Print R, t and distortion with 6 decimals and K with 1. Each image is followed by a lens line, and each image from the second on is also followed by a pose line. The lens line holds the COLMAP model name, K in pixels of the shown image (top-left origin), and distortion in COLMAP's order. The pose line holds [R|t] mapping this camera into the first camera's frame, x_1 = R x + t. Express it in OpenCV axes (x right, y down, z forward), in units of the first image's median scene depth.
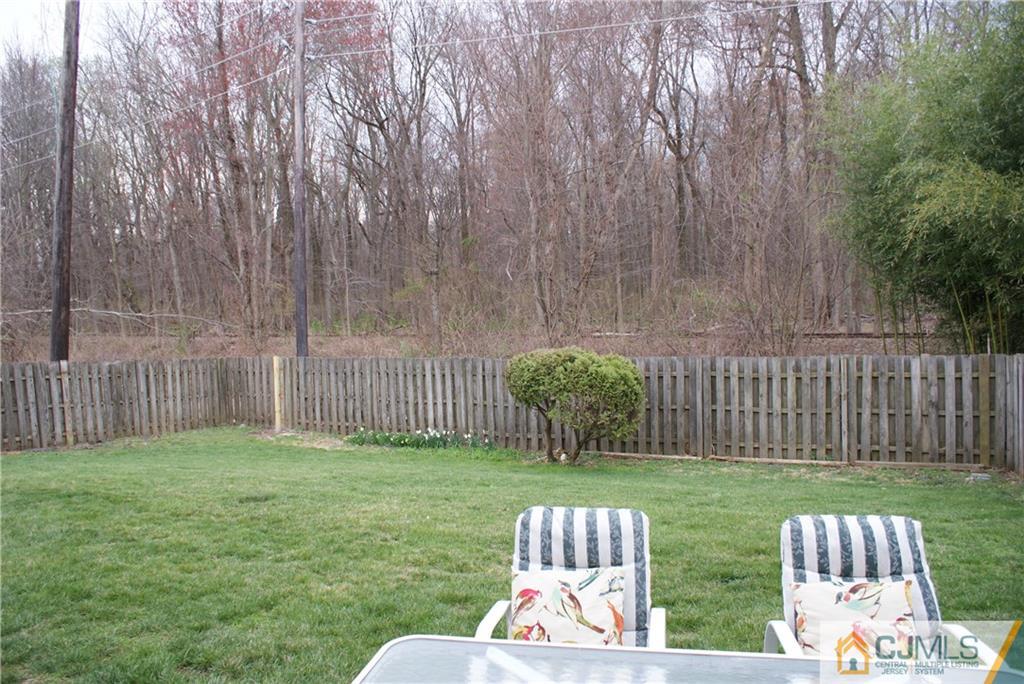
lens RADIAL K [[813.8, 0, 509.5], [0, 813.8, 337.4], [0, 0, 1]] dist [-0.127239, 0.098812]
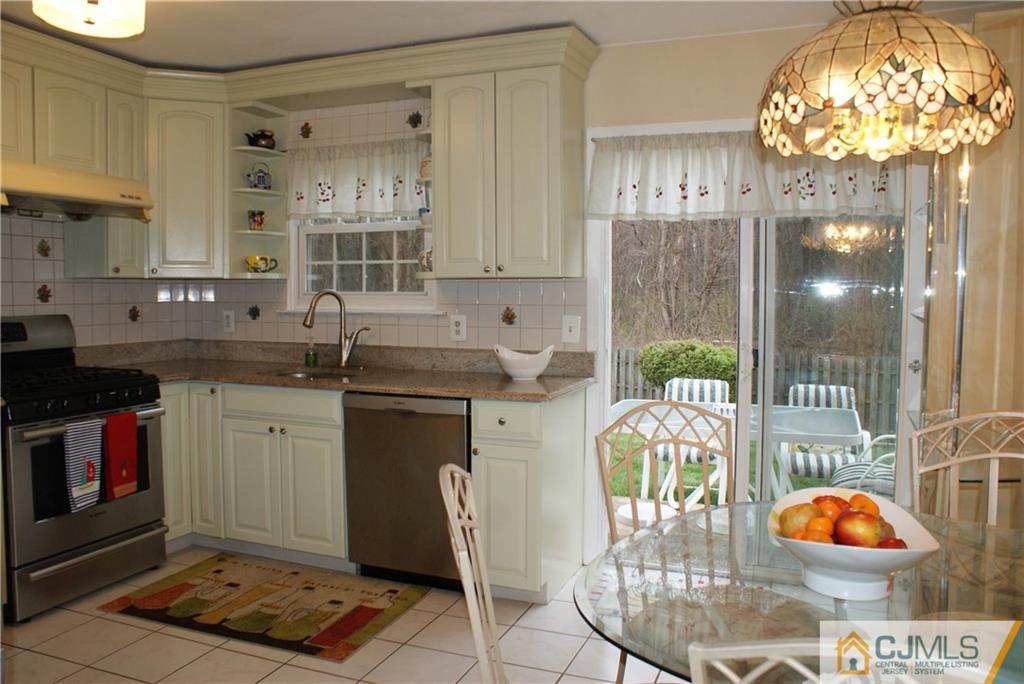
lens RADIAL K [[813.8, 0, 511.0], [0, 813.8, 341.5], [0, 0, 1]] dist [-0.127239, 0.098812]
pose [[0.988408, 0.050743, -0.143088, -0.022106], [-0.051563, 0.998668, -0.002029, 0.031867], [0.142795, 0.009383, 0.989708, -0.269042]]
